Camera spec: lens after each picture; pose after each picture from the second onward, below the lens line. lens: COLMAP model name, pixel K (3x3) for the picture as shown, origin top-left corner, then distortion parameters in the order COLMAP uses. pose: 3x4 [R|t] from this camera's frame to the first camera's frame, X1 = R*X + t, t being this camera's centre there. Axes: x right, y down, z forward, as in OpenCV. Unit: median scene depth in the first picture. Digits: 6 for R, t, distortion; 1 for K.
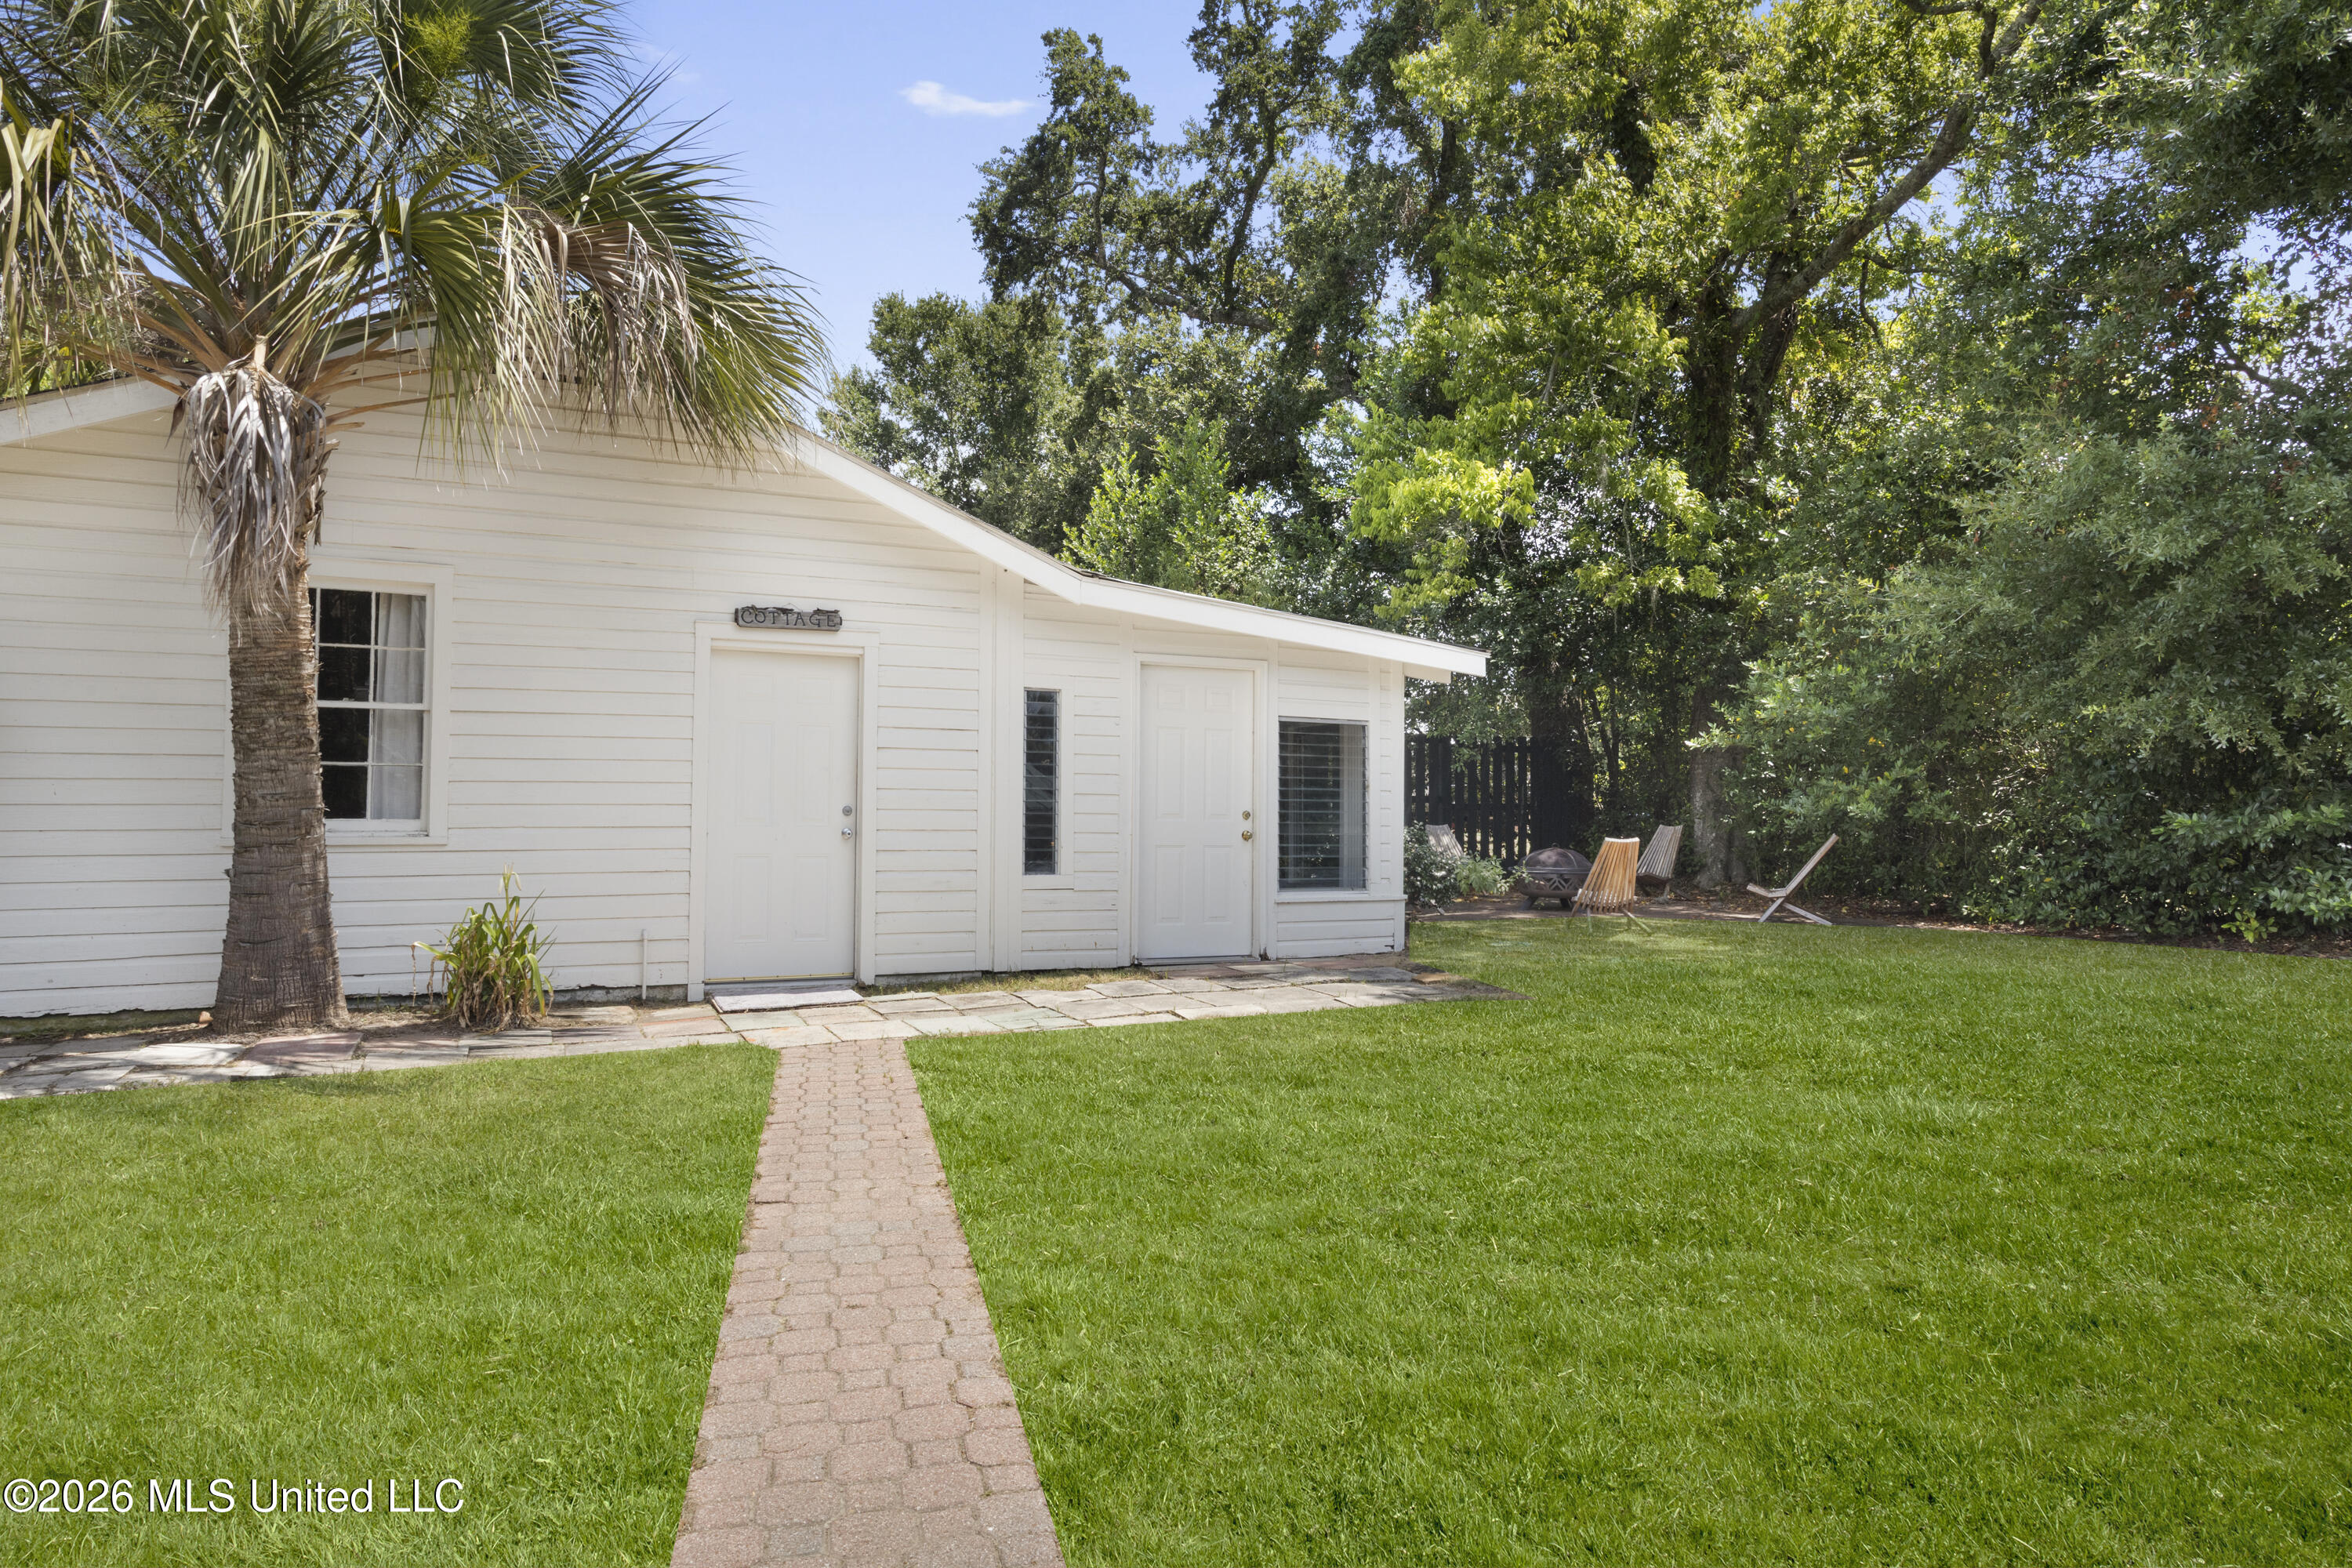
lens RADIAL K [[1342.7, 0, 1176.0], [0, 1342.7, 784.0], [0, 0, 1]] dist [0.025518, -0.000566]
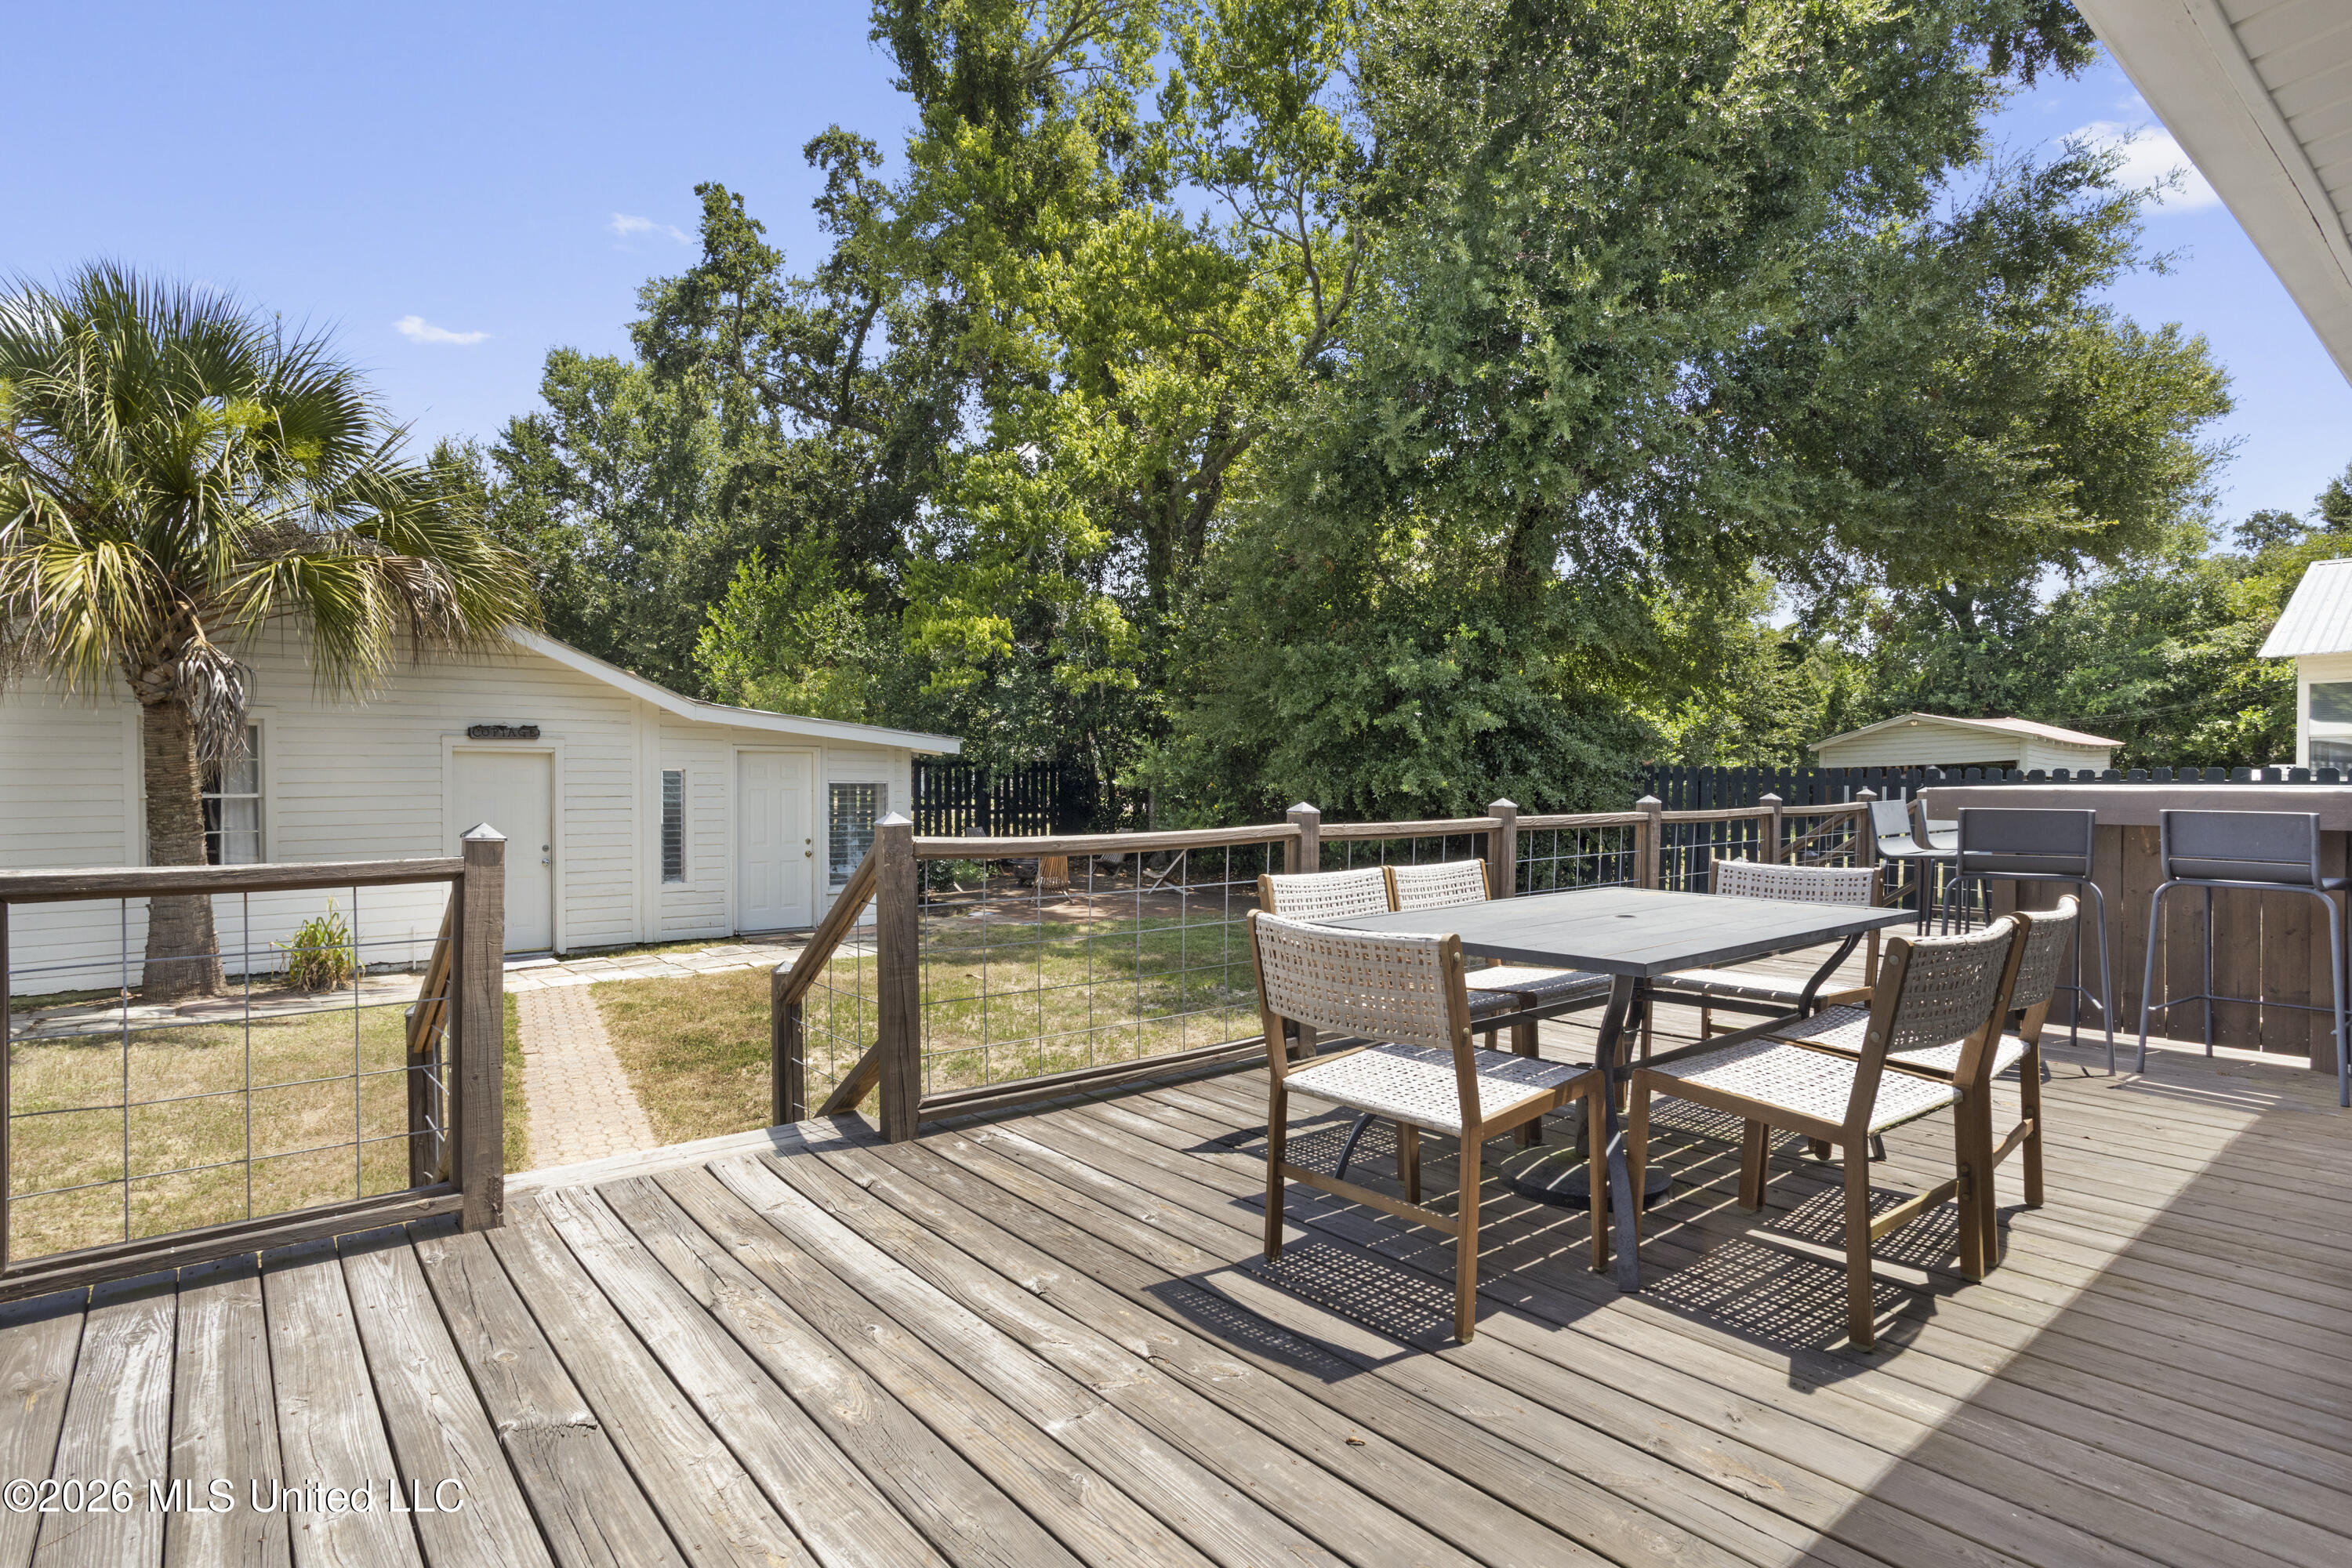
lens RADIAL K [[1239.9, 0, 1176.0], [0, 1239.9, 784.0], [0, 0, 1]] dist [0.000040, 0.000714]
pose [[0.969456, -0.009993, 0.245061, 0.127936], [-0.000376, 0.999108, 0.042226, -0.121309], [-0.245265, -0.041028, 0.968588, -0.635654]]
